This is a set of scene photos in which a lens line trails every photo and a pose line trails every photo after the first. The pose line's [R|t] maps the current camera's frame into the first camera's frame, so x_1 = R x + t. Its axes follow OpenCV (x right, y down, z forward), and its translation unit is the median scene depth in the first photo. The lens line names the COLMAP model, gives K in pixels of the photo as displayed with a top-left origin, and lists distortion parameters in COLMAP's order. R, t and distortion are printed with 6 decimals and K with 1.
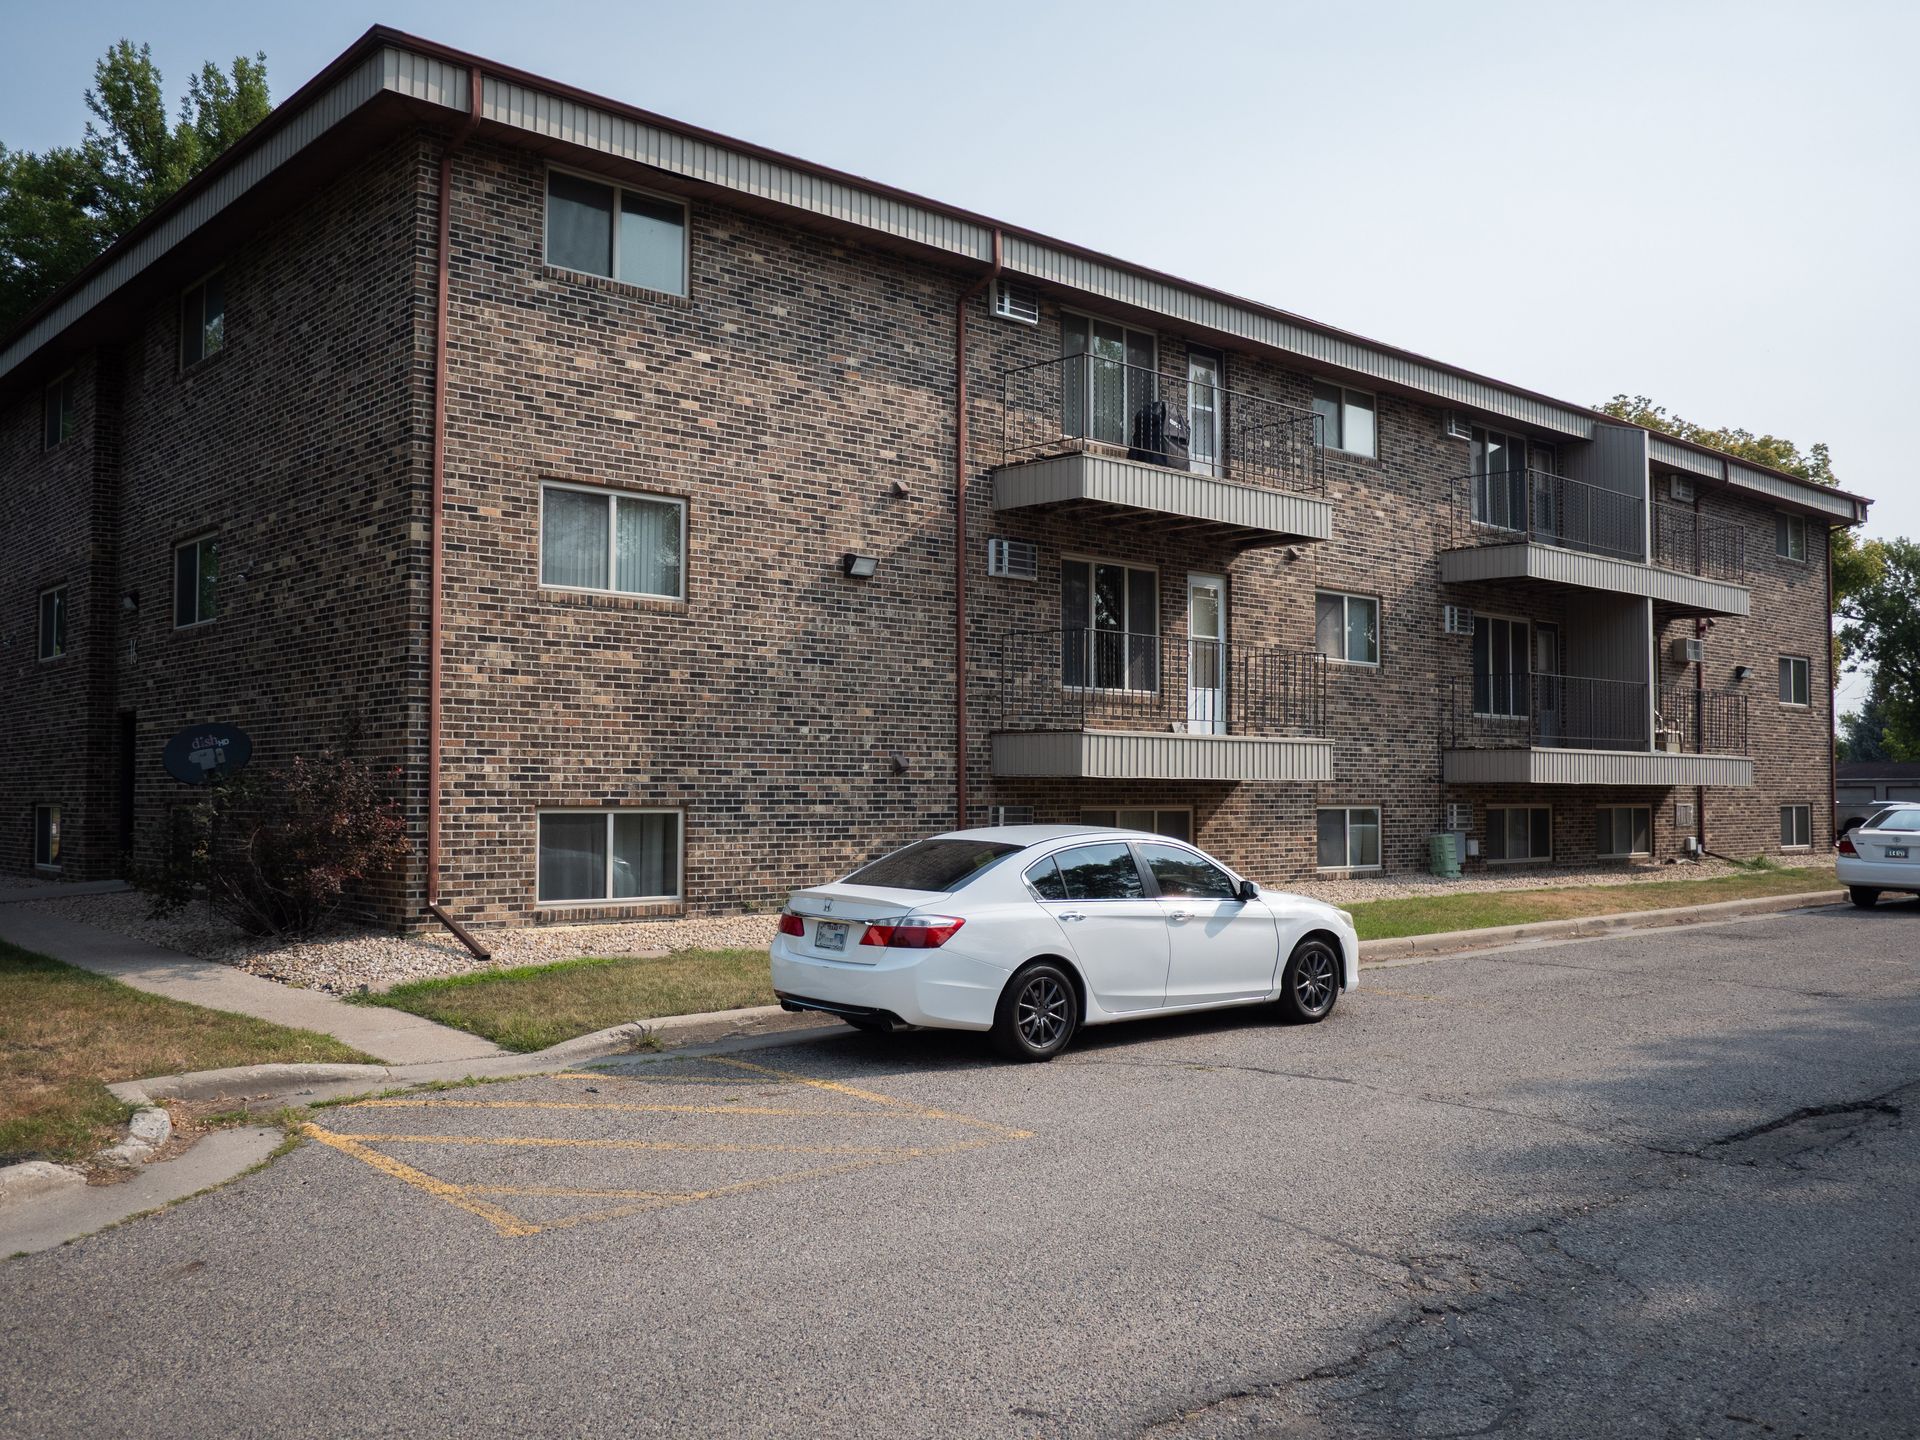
lens RADIAL K [[1569.4, 0, 960.0], [0, 1569.4, 720.0], [0, 0, 1]] dist [-0.018174, -0.008311]
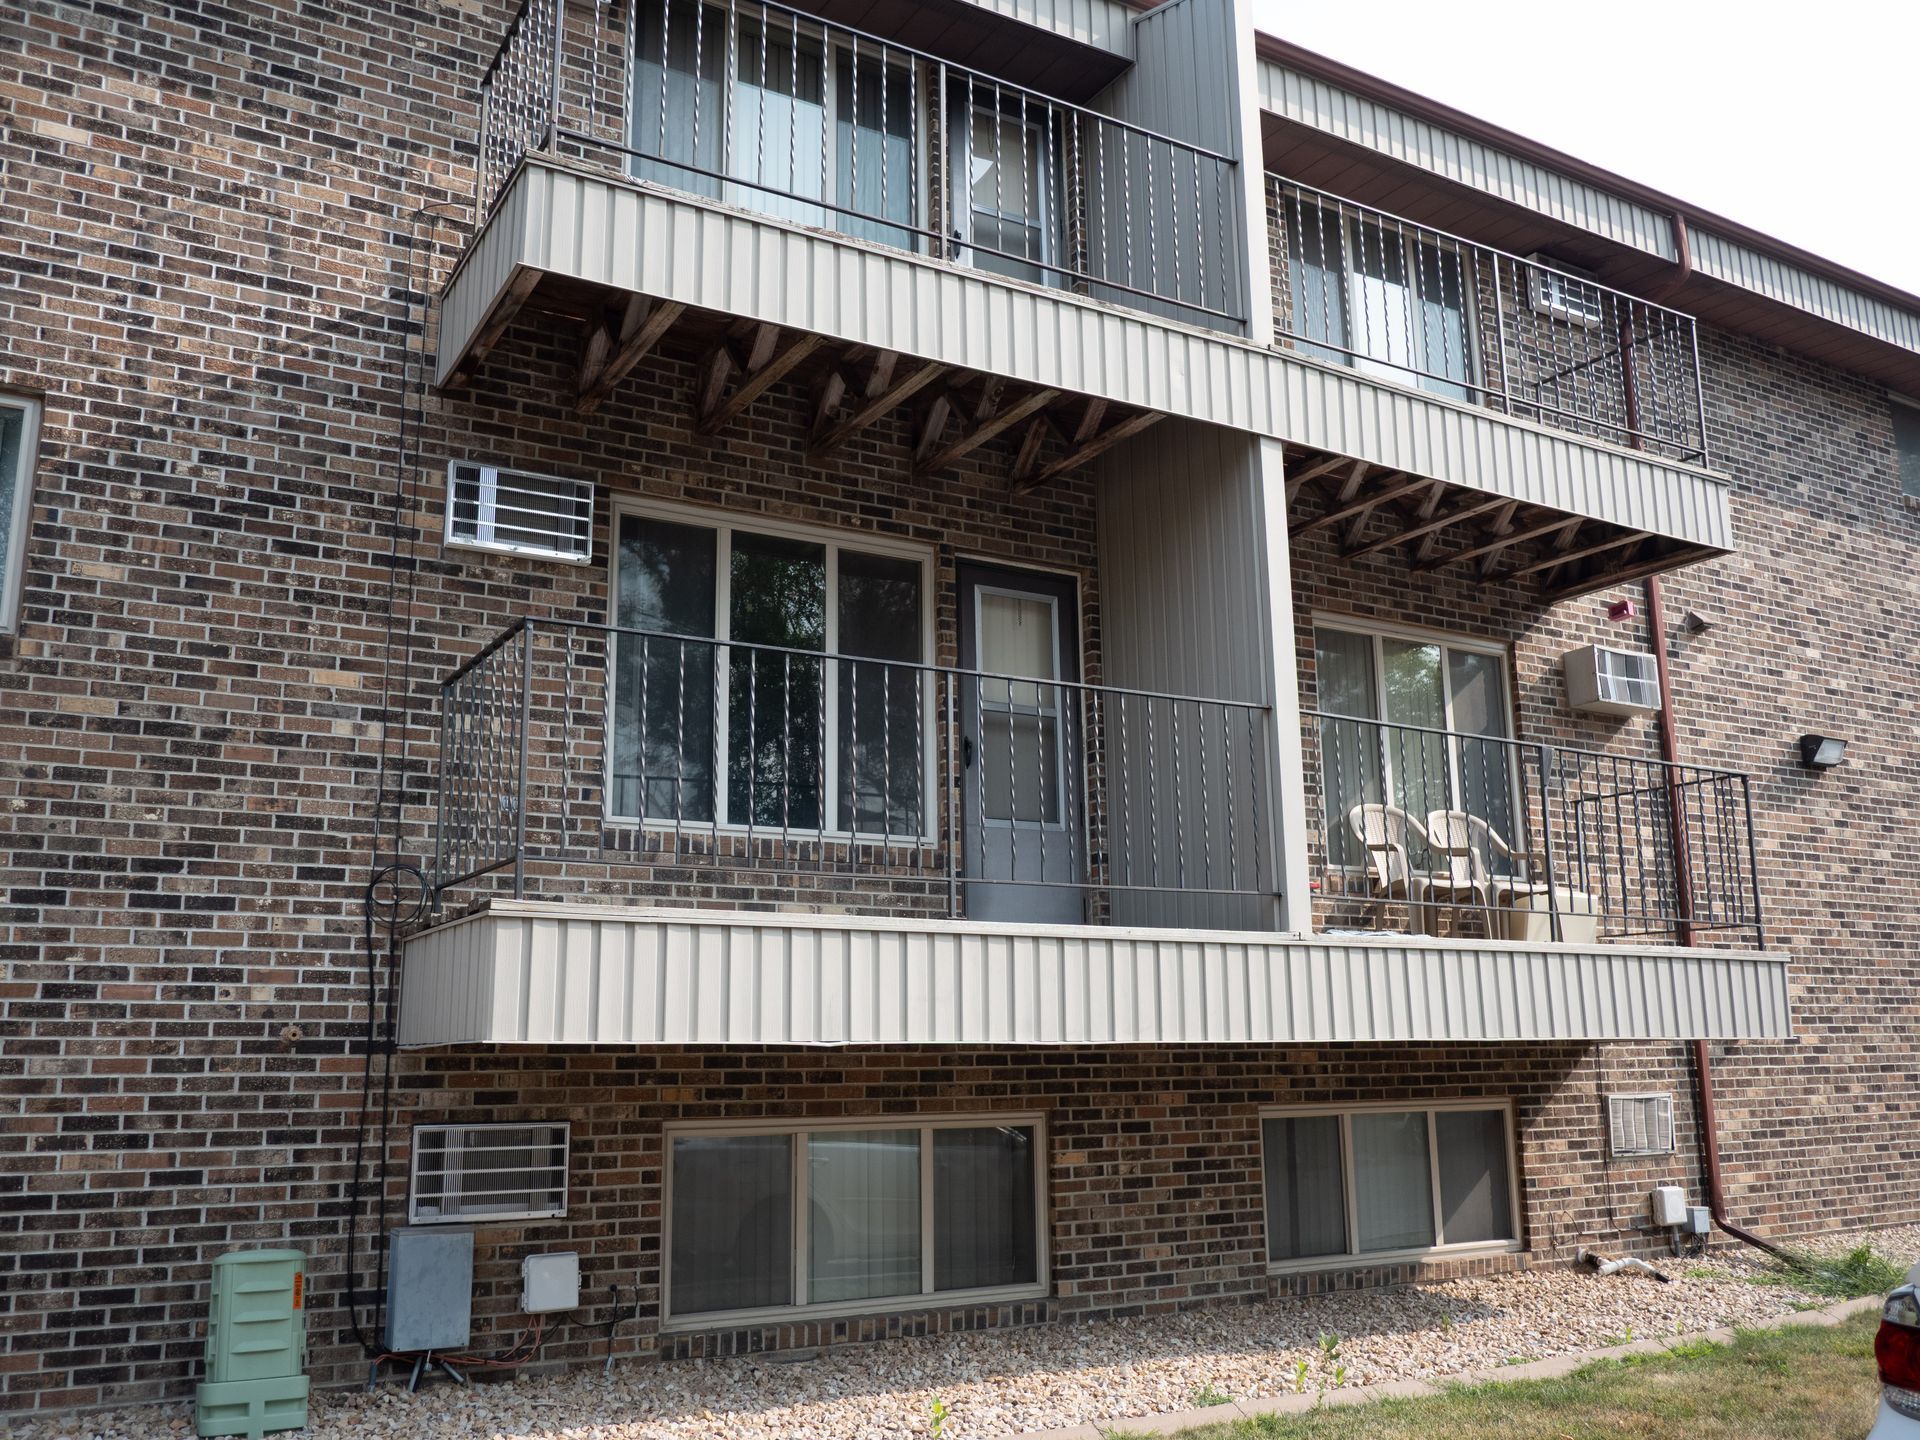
lens RADIAL K [[1569.4, 0, 960.0], [0, 1569.4, 720.0], [0, 0, 1]] dist [-0.018174, -0.008311]
pose [[0.980872, -0.053974, -0.187019, 0.409859], [0.022316, 0.985635, -0.167410, 0.026885], [0.193368, 0.160034, 0.967986, 0.646920]]
